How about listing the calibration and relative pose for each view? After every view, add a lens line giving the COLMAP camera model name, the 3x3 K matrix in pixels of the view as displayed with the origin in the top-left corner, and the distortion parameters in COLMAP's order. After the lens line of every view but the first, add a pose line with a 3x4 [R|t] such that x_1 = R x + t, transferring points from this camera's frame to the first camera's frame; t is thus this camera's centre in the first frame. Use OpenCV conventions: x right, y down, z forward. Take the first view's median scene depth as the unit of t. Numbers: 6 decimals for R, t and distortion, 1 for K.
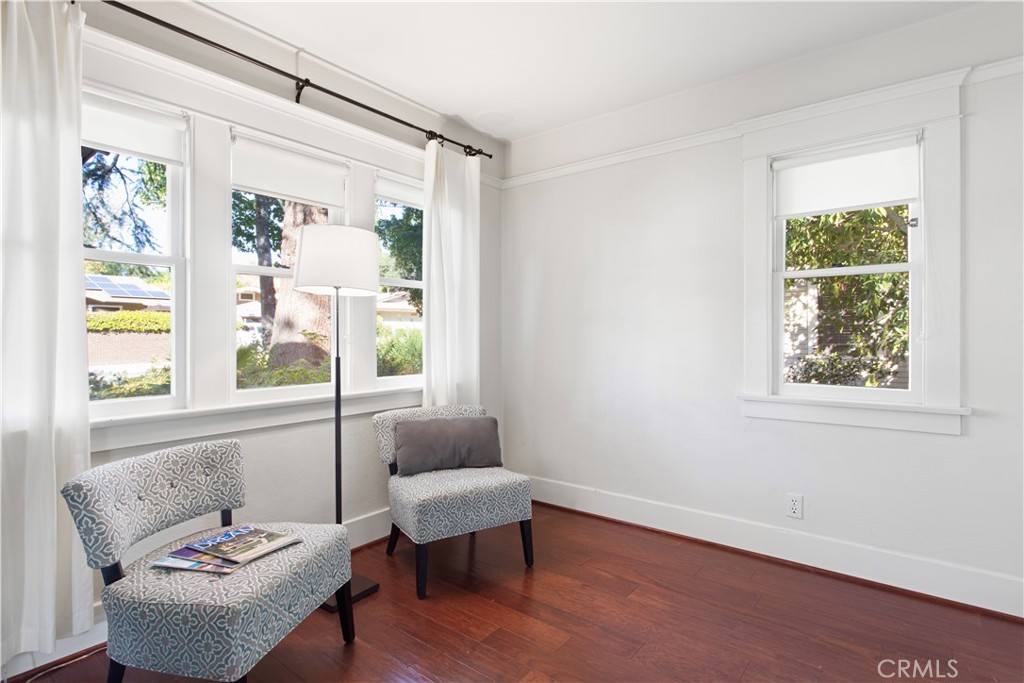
lens RADIAL K [[520.2, 0, 507.8], [0, 520.2, 338.9], [0, 0, 1]] dist [-0.017372, 0.007720]
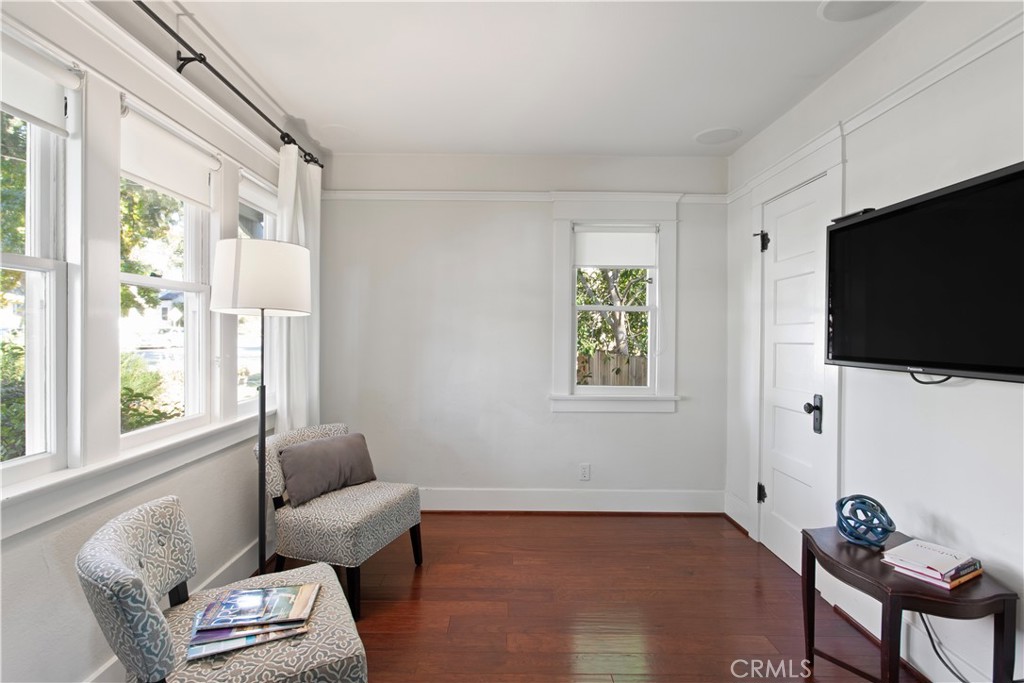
lens RADIAL K [[520.2, 0, 505.9], [0, 520.2, 340.3], [0, 0, 1]] dist [-0.017372, 0.007720]
pose [[0.775771, -0.000190, 0.631014, -0.559174], [-0.005394, 0.999961, 0.006933, -0.051012], [-0.630991, -0.008782, 0.775740, 0.040204]]
